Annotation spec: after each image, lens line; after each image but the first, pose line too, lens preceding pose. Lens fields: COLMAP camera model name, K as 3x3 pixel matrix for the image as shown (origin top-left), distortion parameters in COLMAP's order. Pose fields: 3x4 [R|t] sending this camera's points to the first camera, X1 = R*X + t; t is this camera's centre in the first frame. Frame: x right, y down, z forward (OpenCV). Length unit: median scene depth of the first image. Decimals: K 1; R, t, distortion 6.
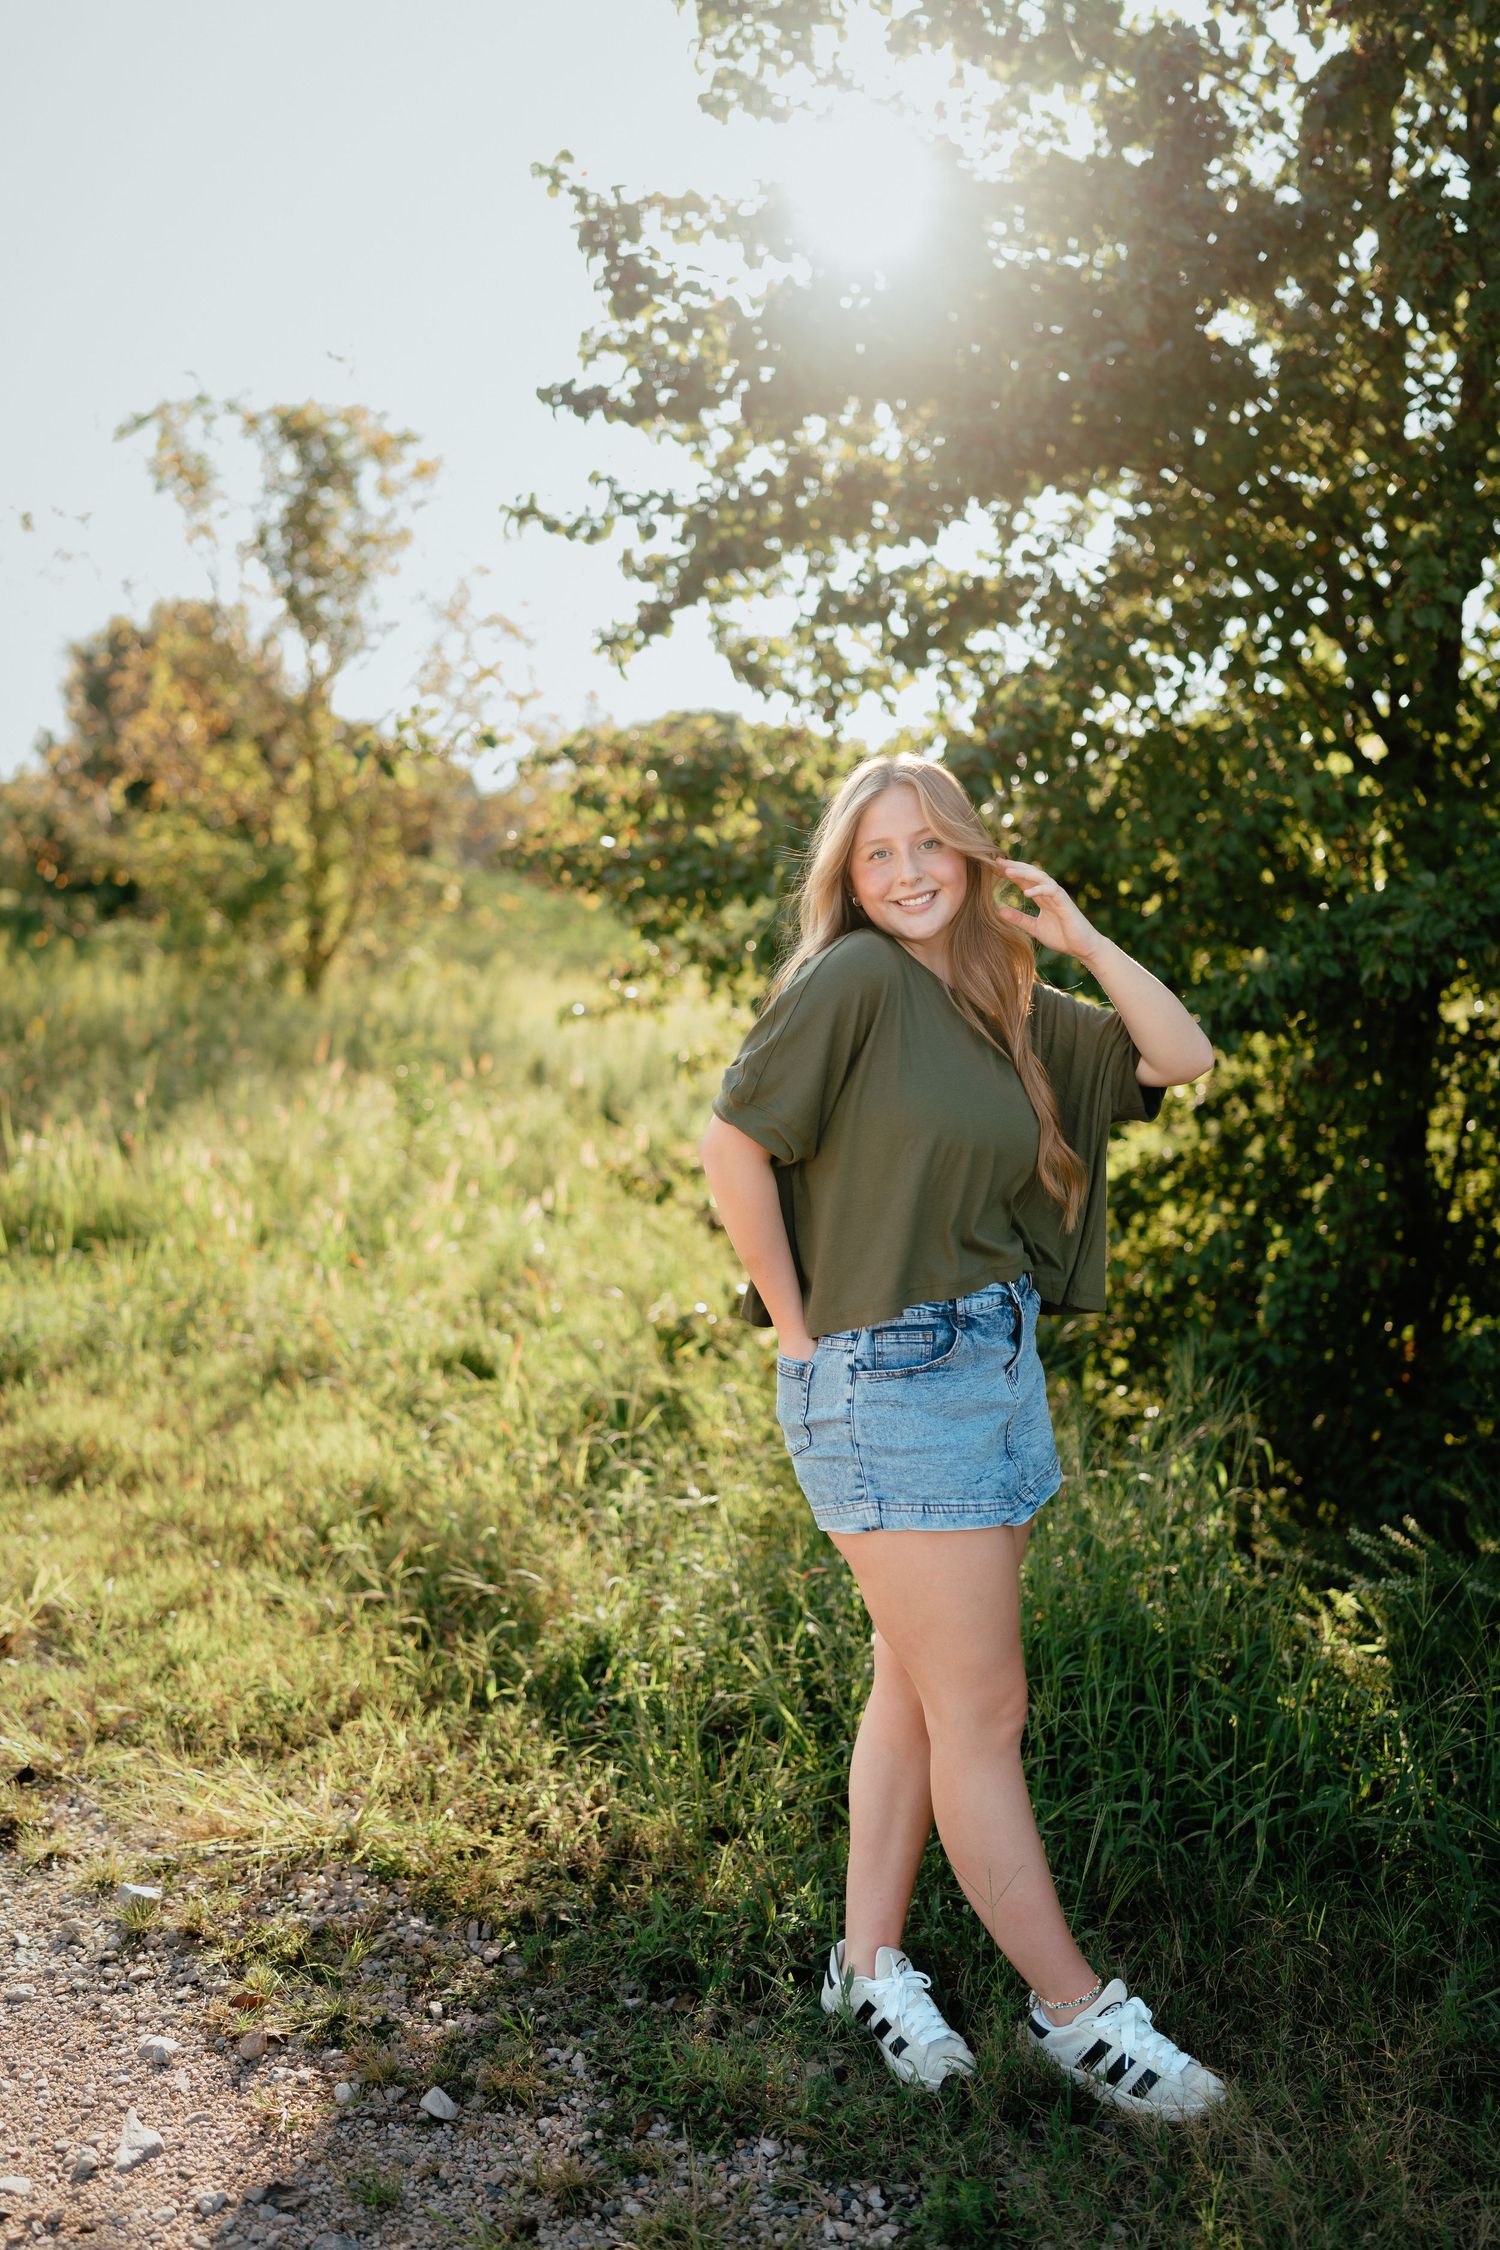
lens RADIAL K [[2208.7, 0, 767.3], [0, 2208.7, 1134.4], [0, 0, 1]] dist [0.010908, 0.006636]
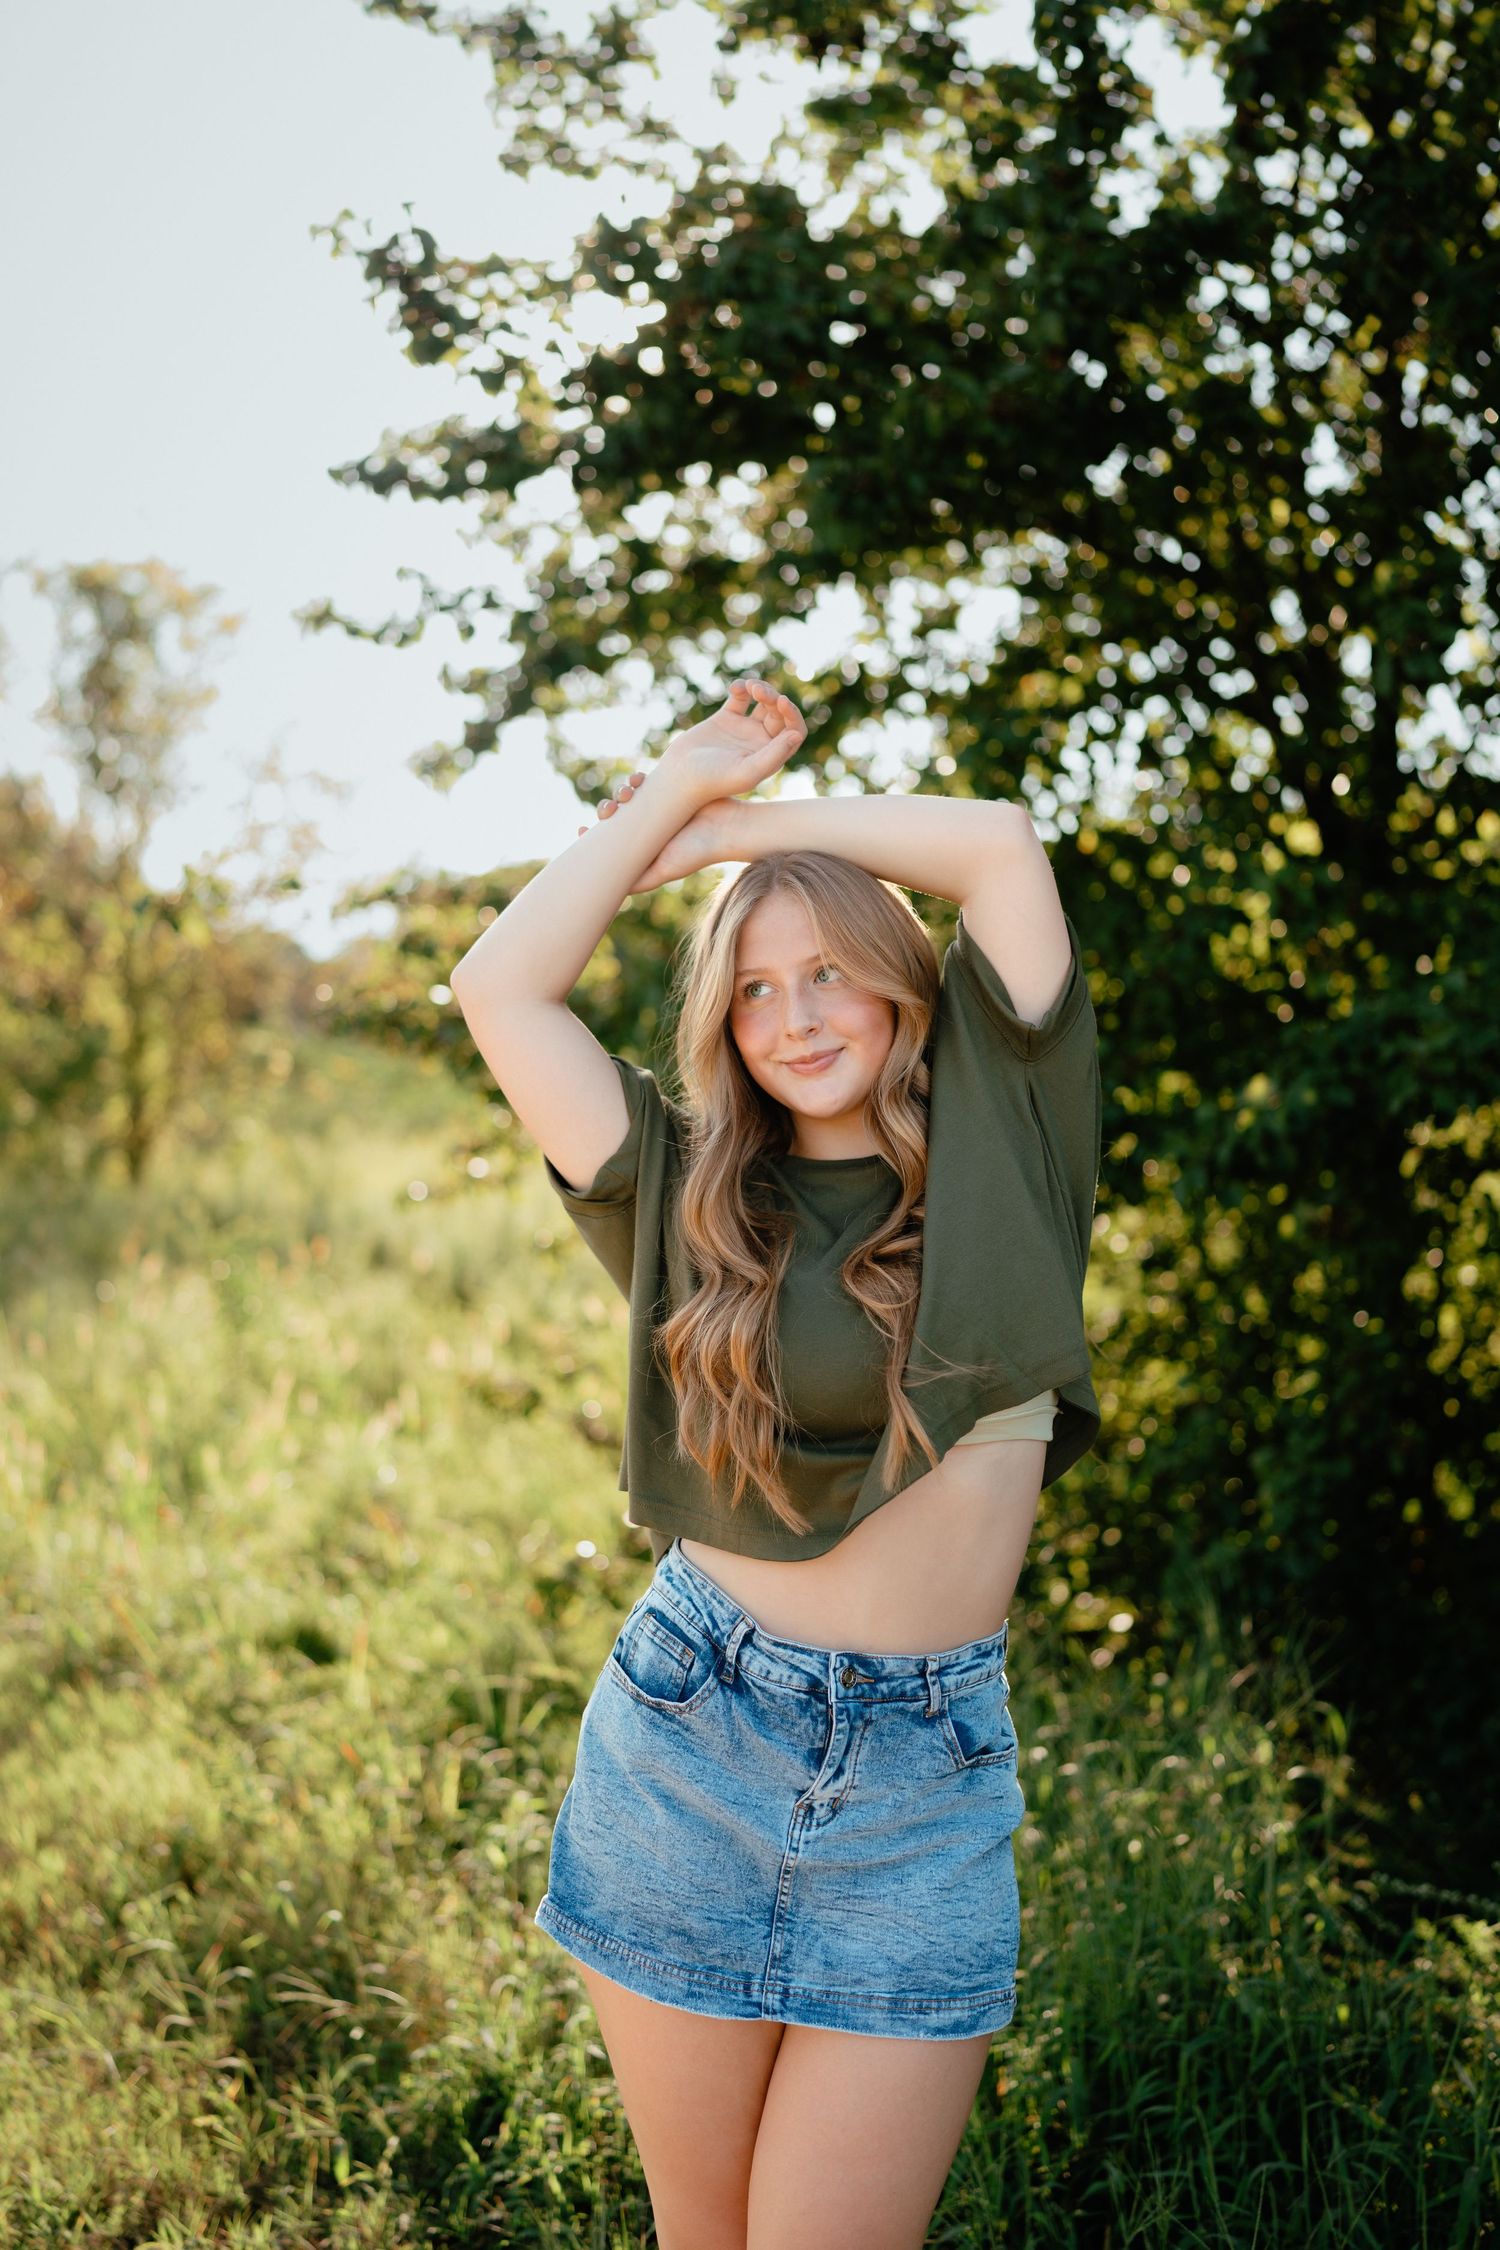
lens RADIAL K [[2220.4, 0, 727.8], [0, 2220.4, 1139.4], [0, 0, 1]] dist [0.014303, 0.001114]
pose [[0.996788, -0.061691, 0.051068, -0.009908], [0.064785, 0.996013, -0.061325, -0.018340], [-0.047081, 0.064436, 0.996811, 0.153414]]
